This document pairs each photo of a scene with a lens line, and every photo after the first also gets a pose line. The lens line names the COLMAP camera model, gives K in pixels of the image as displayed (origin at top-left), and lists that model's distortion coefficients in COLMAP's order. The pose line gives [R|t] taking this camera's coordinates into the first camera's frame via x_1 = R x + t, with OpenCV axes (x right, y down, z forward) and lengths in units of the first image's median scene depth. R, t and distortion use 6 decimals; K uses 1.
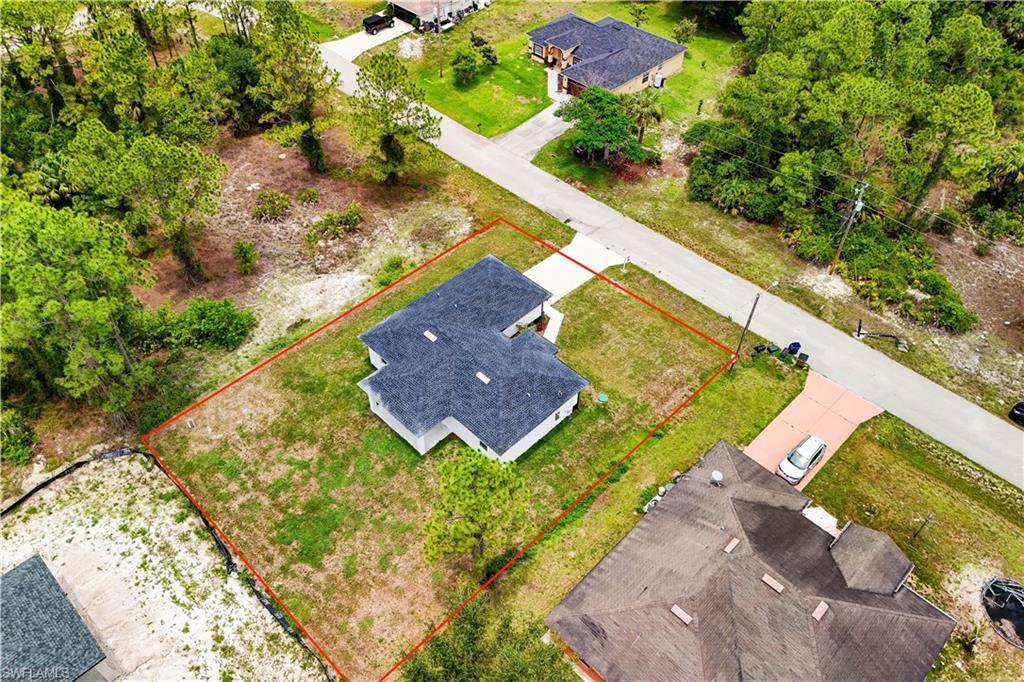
lens RADIAL K [[772.9, 0, 512.0], [0, 772.9, 341.0], [0, 0, 1]] dist [0.049676, -0.034048]
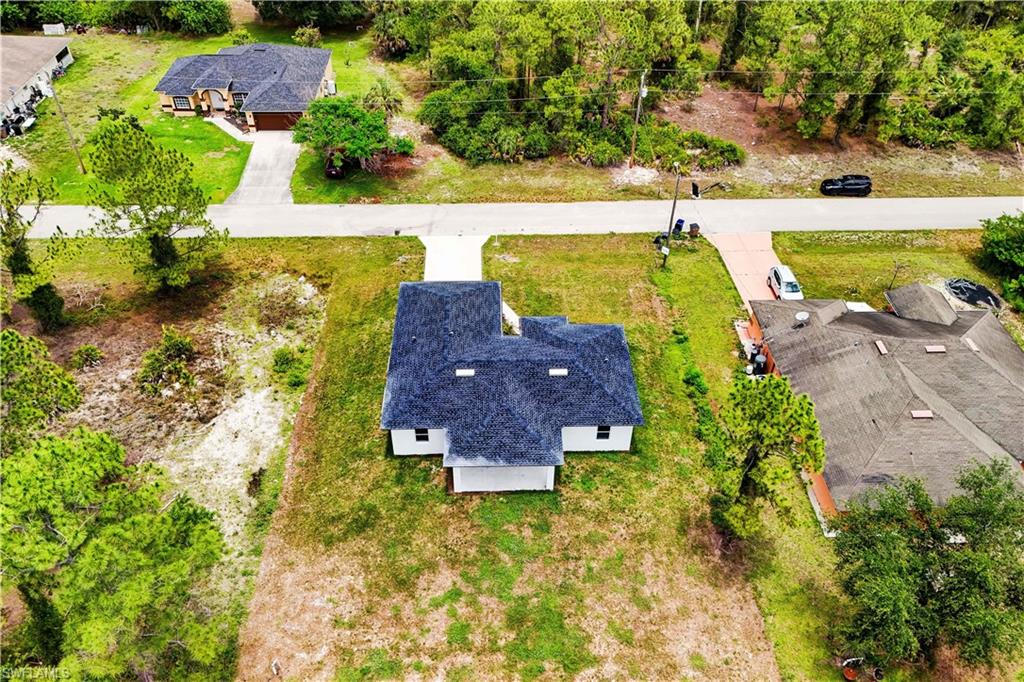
lens RADIAL K [[772.9, 0, 512.0], [0, 772.9, 341.0], [0, 0, 1]] dist [0.049676, -0.034048]
pose [[0.683999, -0.484982, 0.544920, -0.432510], [0.520639, 0.847781, 0.101009, -0.079208], [-0.510961, 0.214616, 0.832382, 0.242233]]
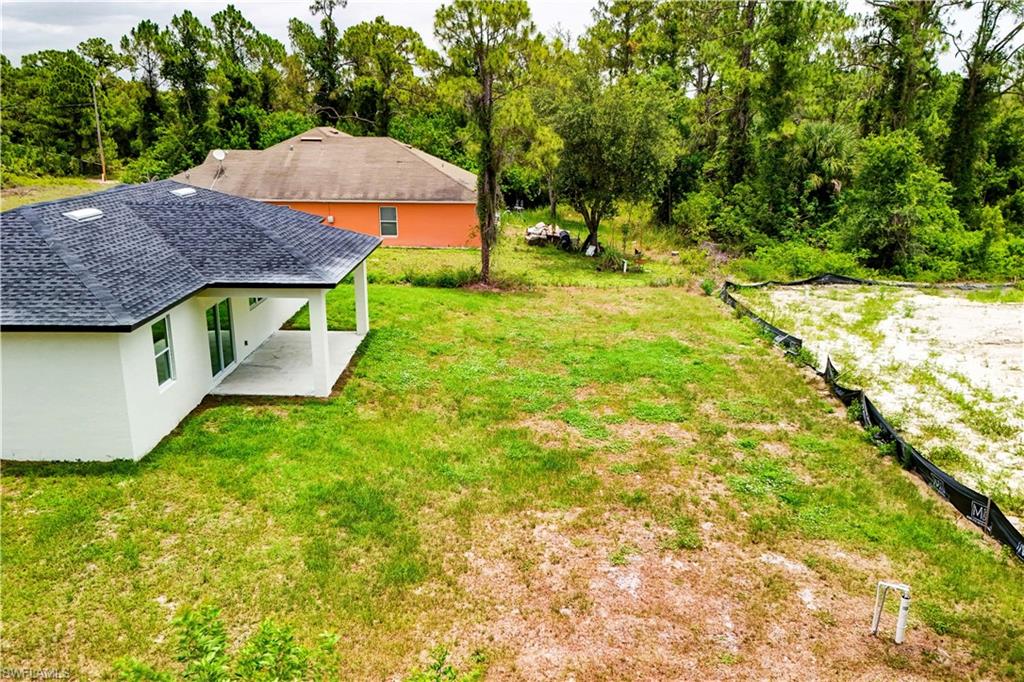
lens RADIAL K [[772.9, 0, 512.0], [0, 772.9, 341.0], [0, 0, 1]] dist [0.049676, -0.034048]
pose [[-0.712535, -0.197823, 0.673172, -0.398315], [0.505725, 0.520242, 0.688179, -0.098041], [-0.486350, 0.830792, -0.270646, 0.896869]]
